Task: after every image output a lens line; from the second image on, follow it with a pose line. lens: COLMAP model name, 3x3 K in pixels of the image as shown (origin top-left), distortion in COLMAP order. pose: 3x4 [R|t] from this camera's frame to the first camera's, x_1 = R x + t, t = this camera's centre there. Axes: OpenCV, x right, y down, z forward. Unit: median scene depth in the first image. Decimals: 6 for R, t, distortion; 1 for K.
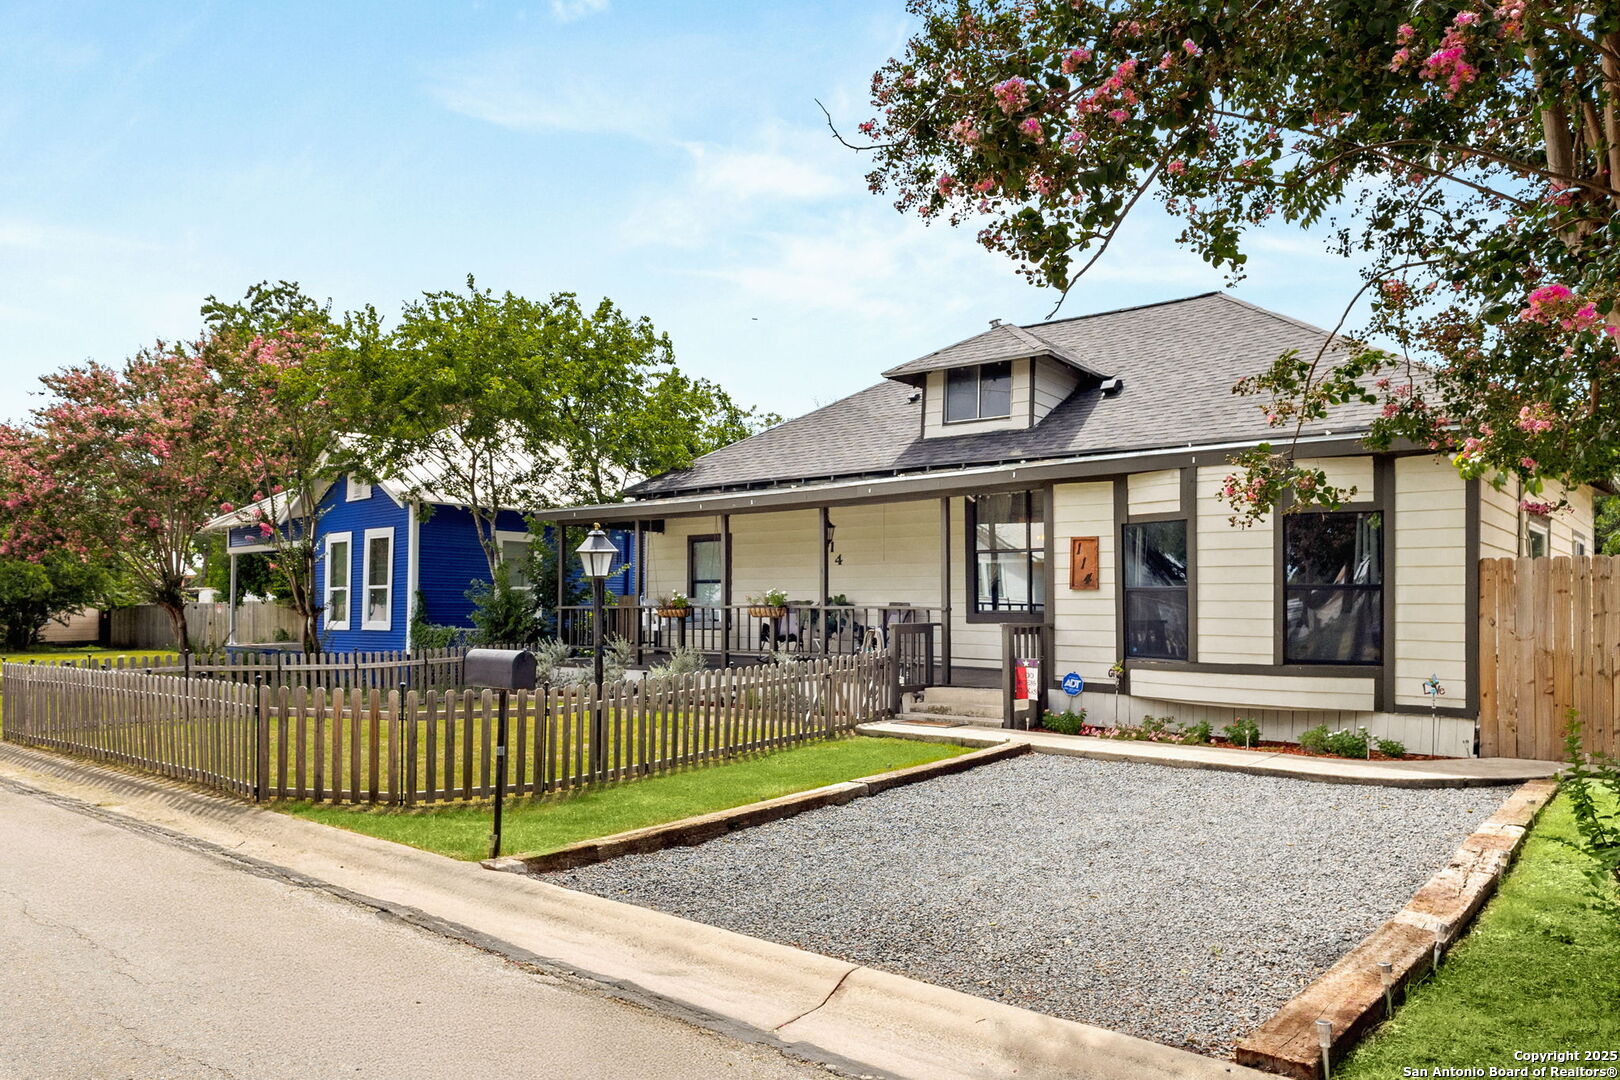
lens RADIAL K [[1727.4, 0, 810.3], [0, 1727.4, 546.7], [0, 0, 1]] dist [0.052699, 0.000000]
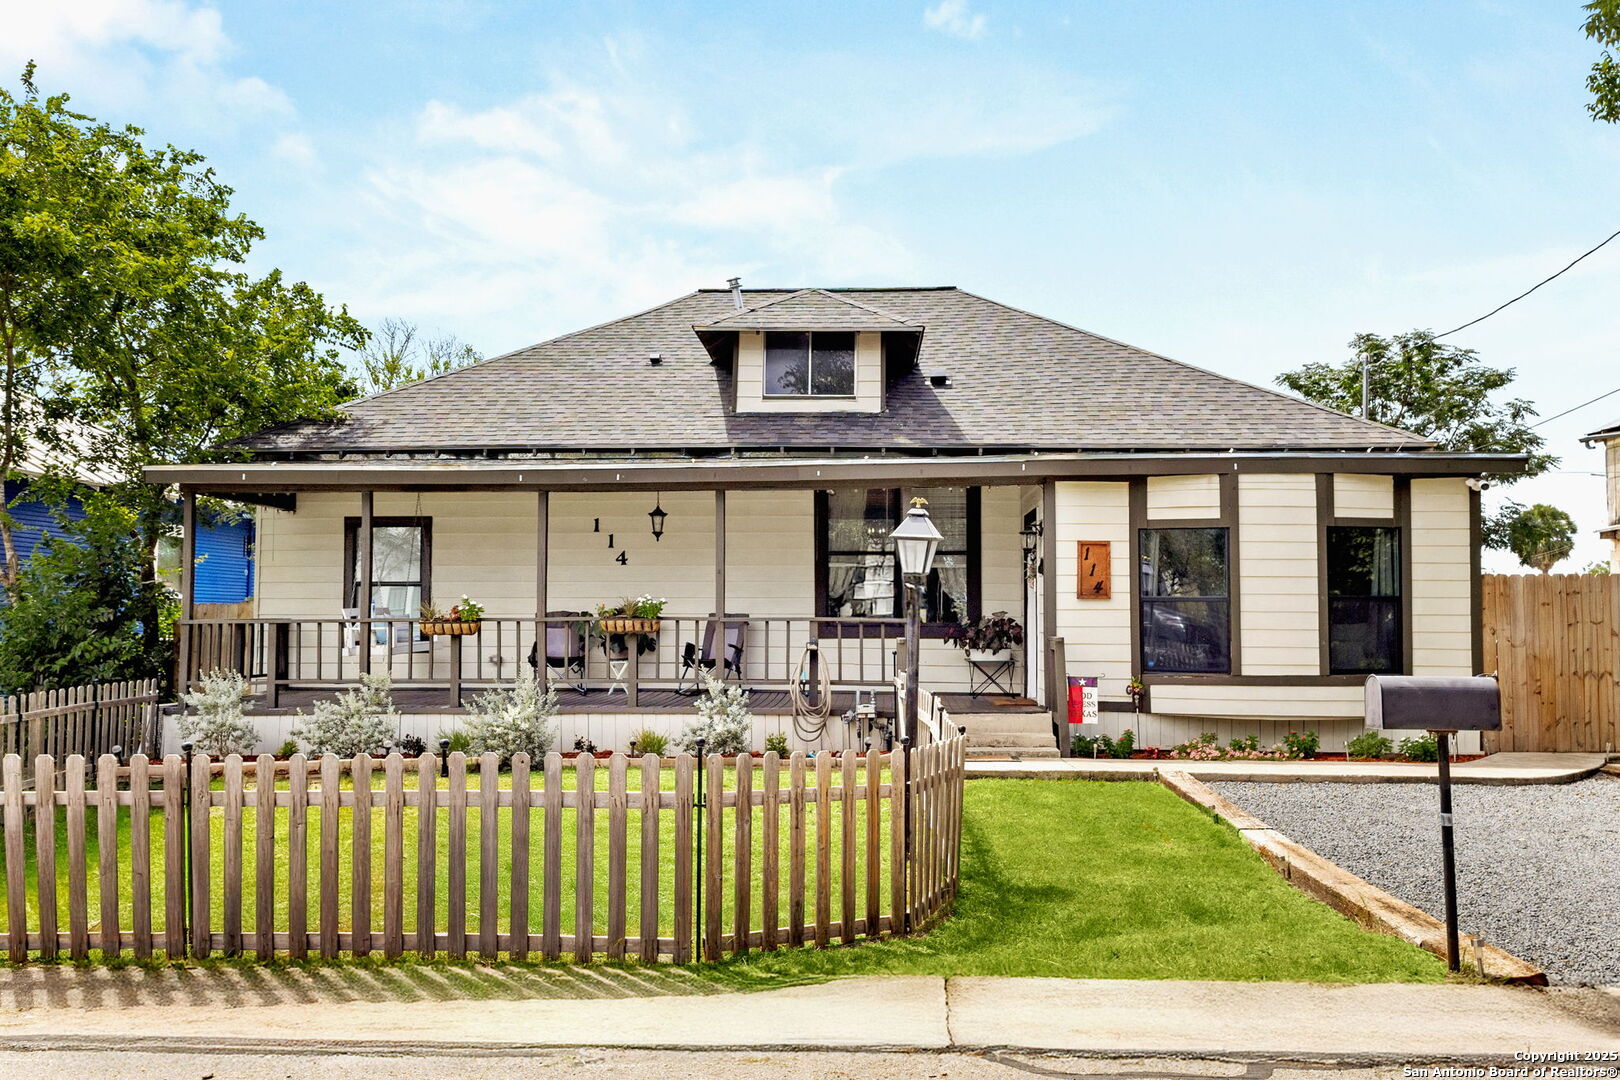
lens RADIAL K [[1727.4, 0, 810.1], [0, 1727.4, 537.4], [0, 0, 1]] dist [0.052699, 0.000000]
pose [[0.626840, 0.037193, 0.778260, -0.677797], [-0.025315, 0.999305, -0.027367, 0.022229], [-0.778736, -0.002547, 0.627346, 0.575099]]
